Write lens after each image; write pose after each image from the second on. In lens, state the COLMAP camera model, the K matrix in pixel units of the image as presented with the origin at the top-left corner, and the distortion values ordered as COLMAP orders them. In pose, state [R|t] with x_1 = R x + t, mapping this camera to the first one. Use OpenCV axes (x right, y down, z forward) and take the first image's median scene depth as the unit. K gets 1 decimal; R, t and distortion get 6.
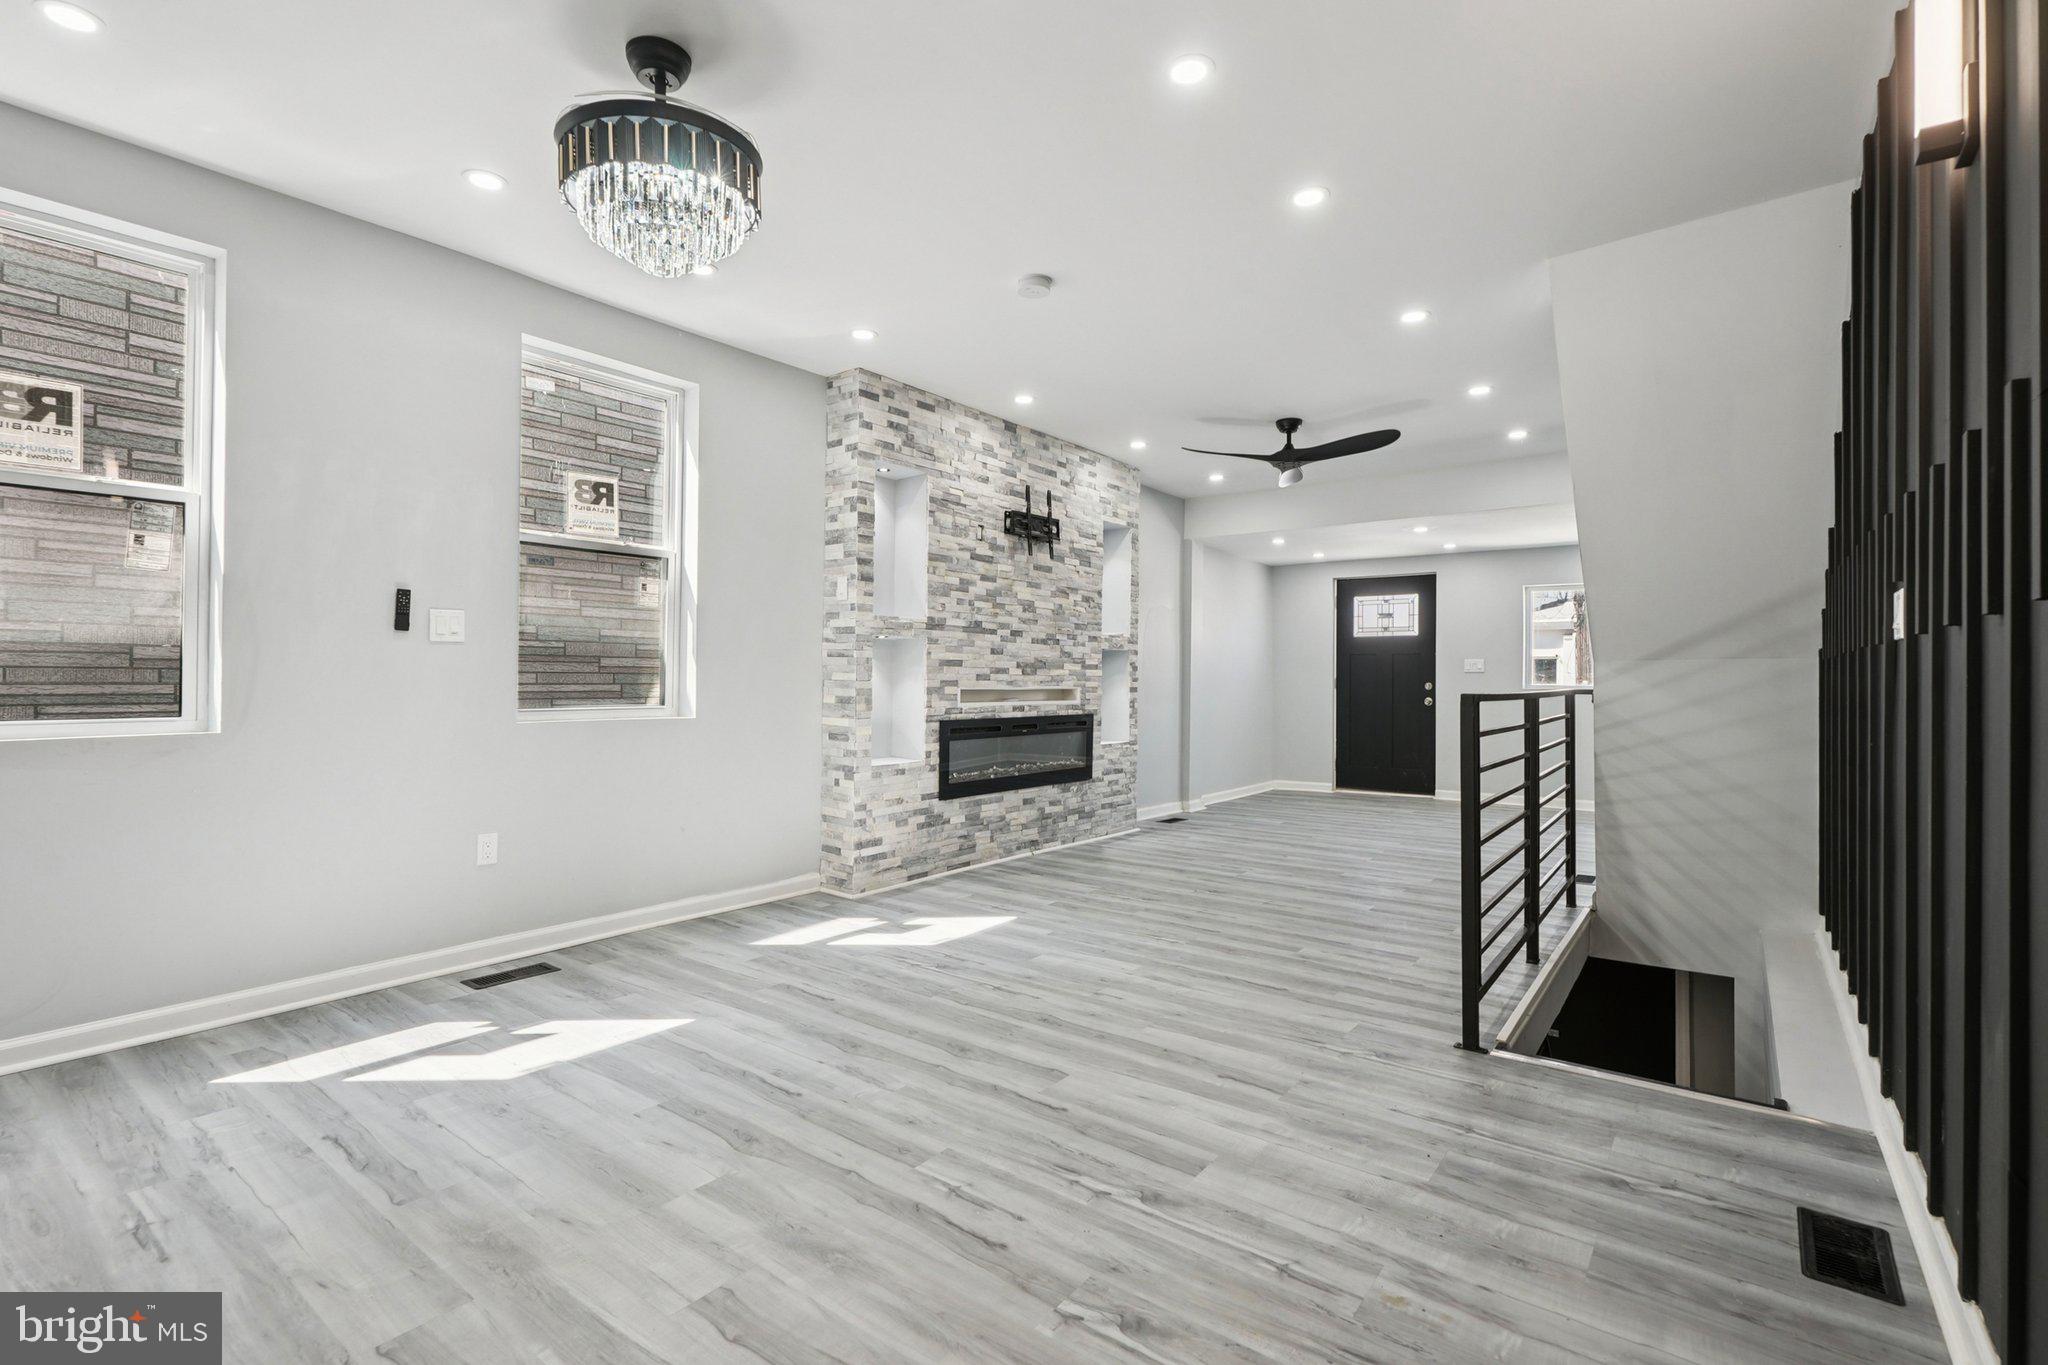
lens RADIAL K [[937.3, 0, 1020.0], [0, 937.3, 675.2], [0, 0, 1]] dist [-0.002753, -0.000400]
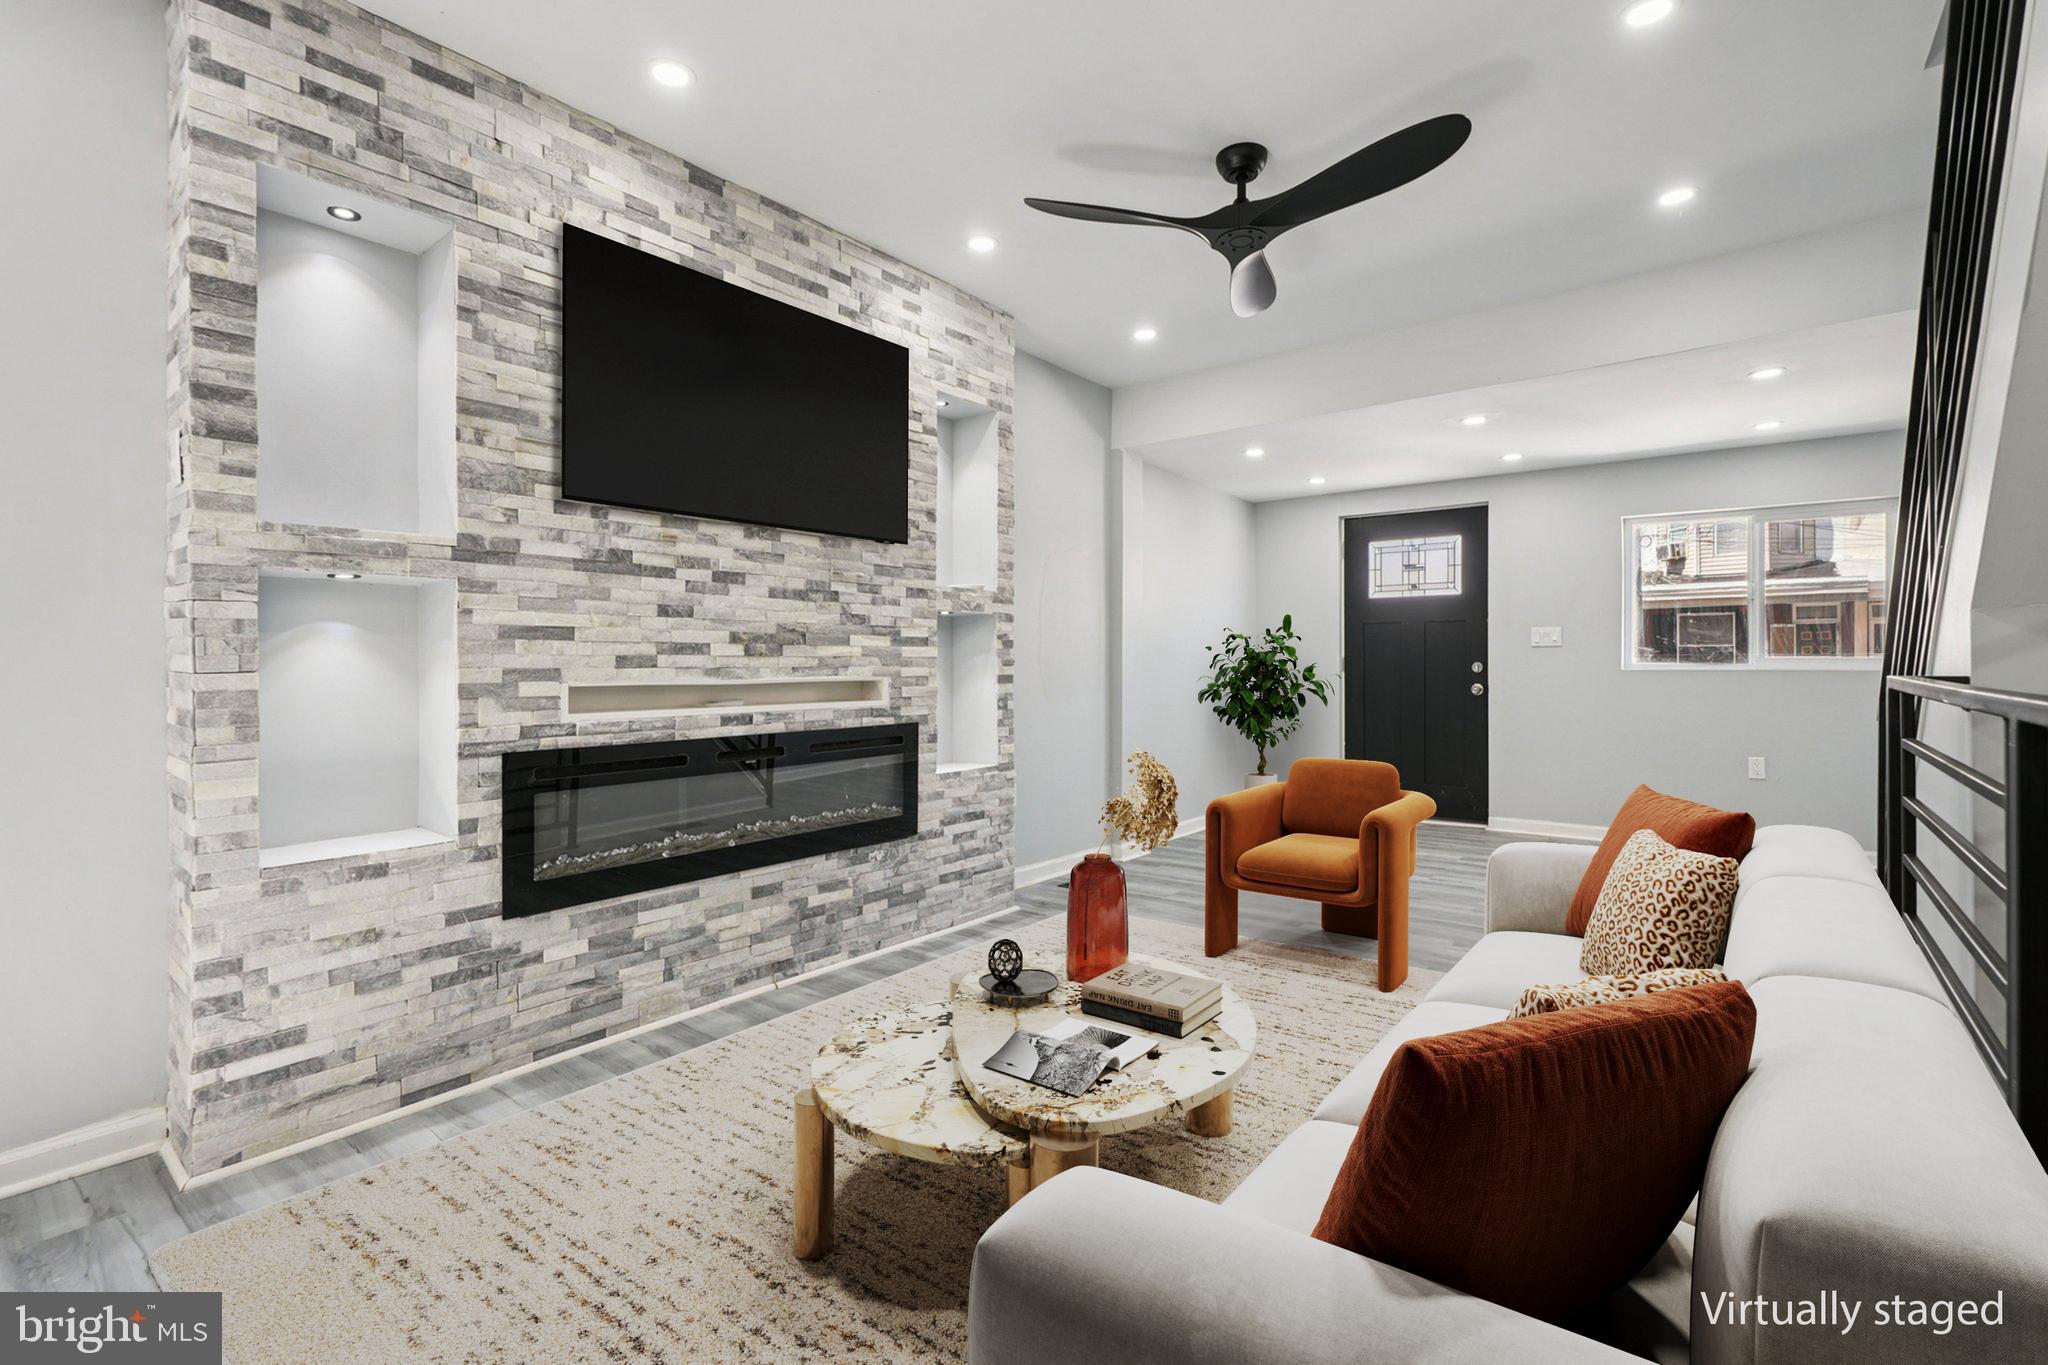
lens RADIAL K [[937.3, 0, 1028.1], [0, 937.3, 669.7], [0, 0, 1]] dist [-0.002753, -0.000400]
pose [[0.999933, -0.009868, -0.005995, 0.183312], [0.009940, 0.999878, 0.012020, 0.002758], [0.005875, -0.012078, 0.999910, 0.517924]]
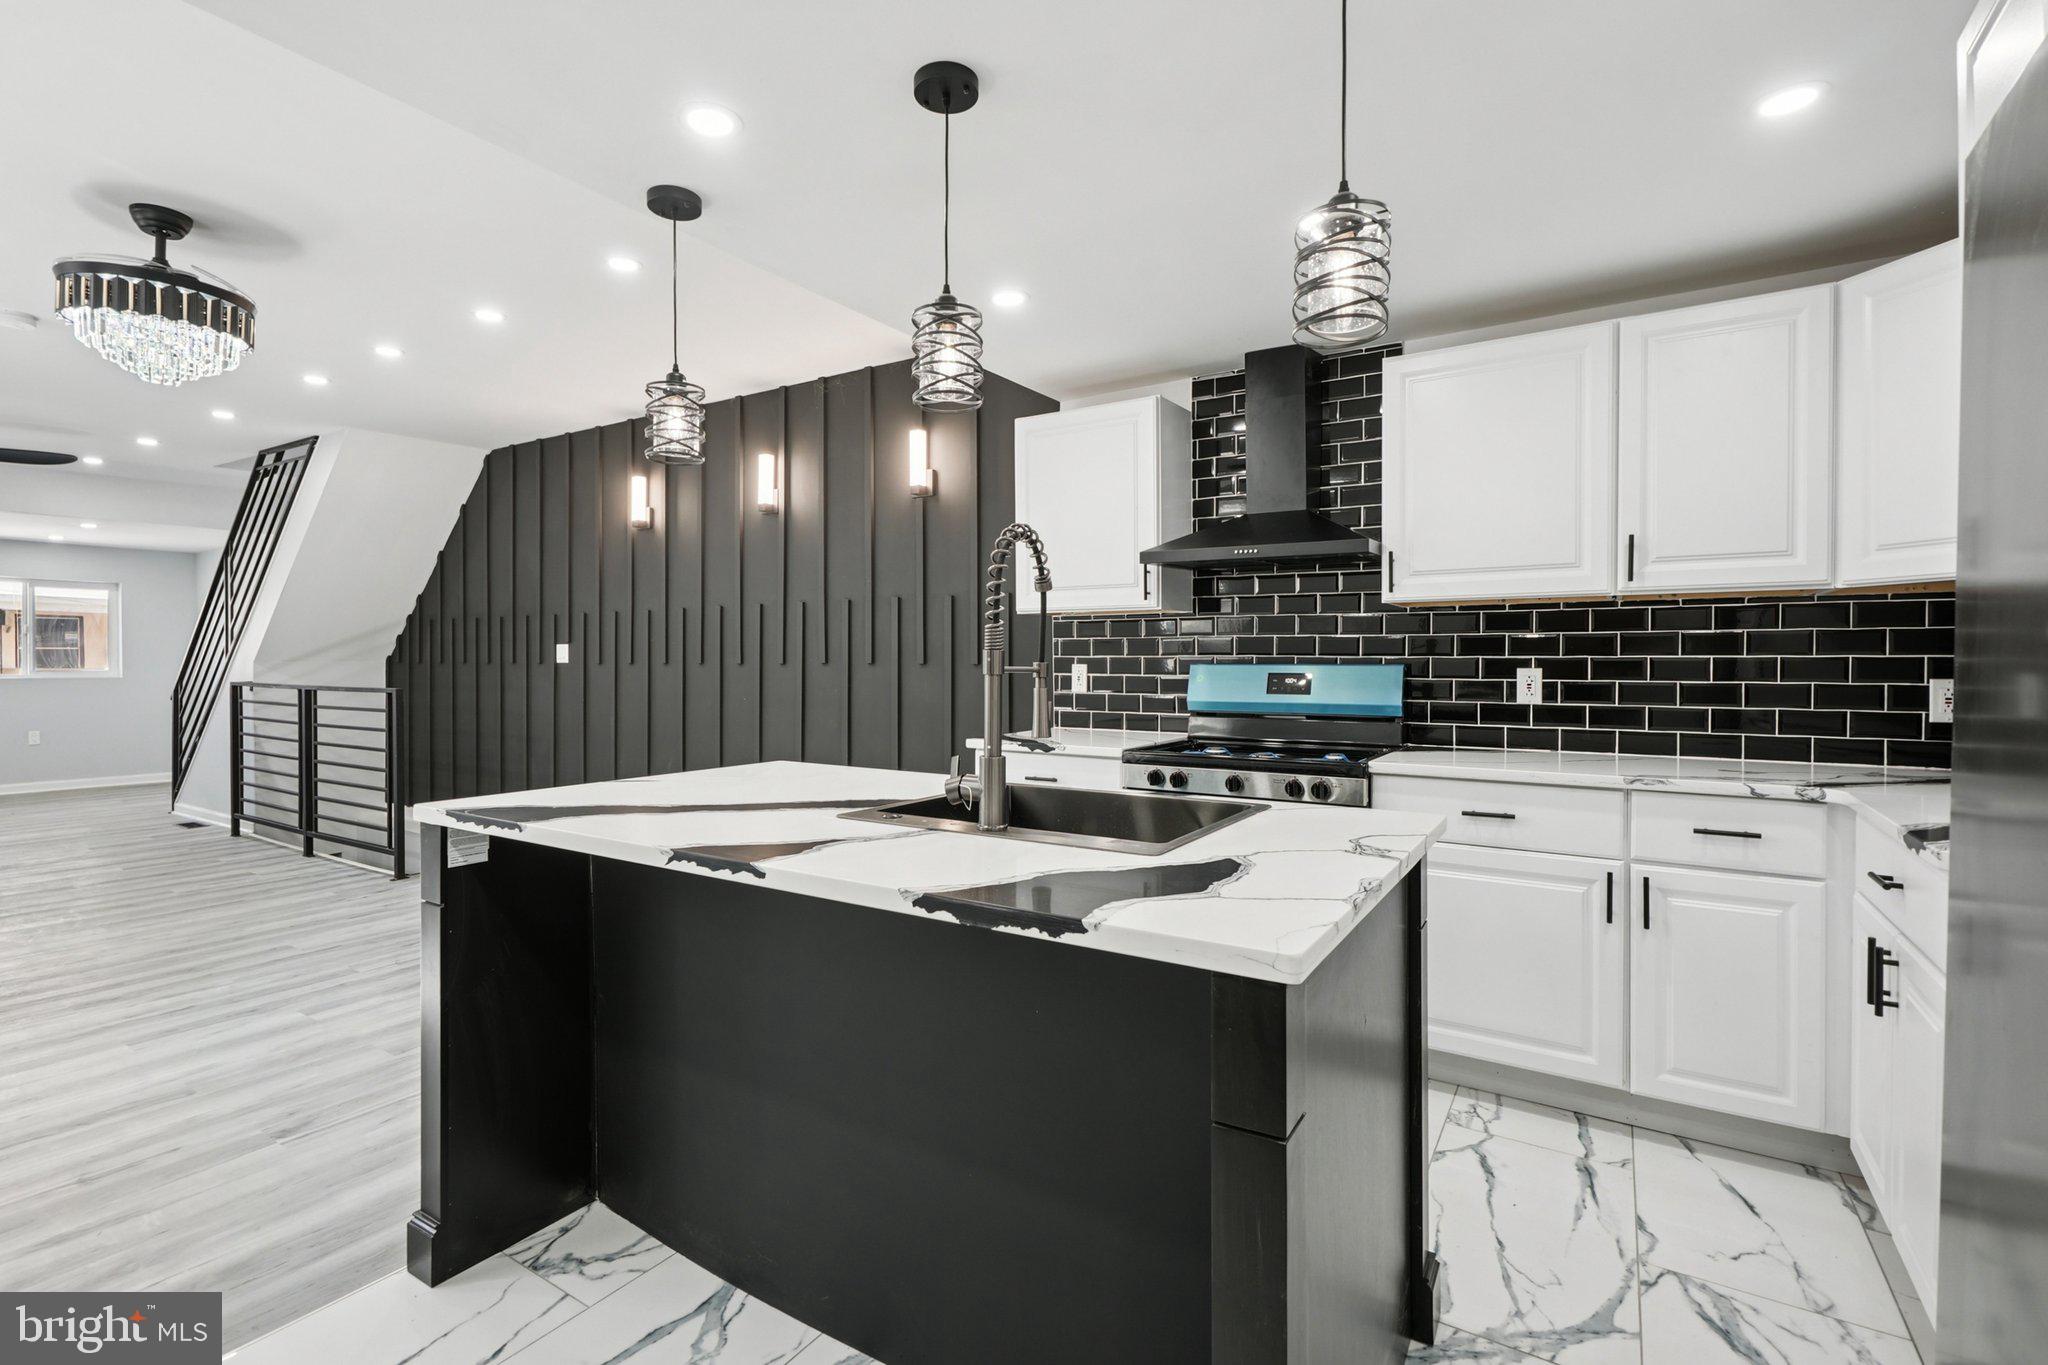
lens RADIAL K [[937.3, 0, 1006.1], [0, 937.3, 667.4], [0, 0, 1]] dist [-0.002753, -0.000400]
pose [[-0.070909, -0.013675, 0.997389, -0.773403], [-0.007213, 0.999887, 0.013197, -0.028494], [-0.997457, -0.006258, -0.071000, -0.027580]]
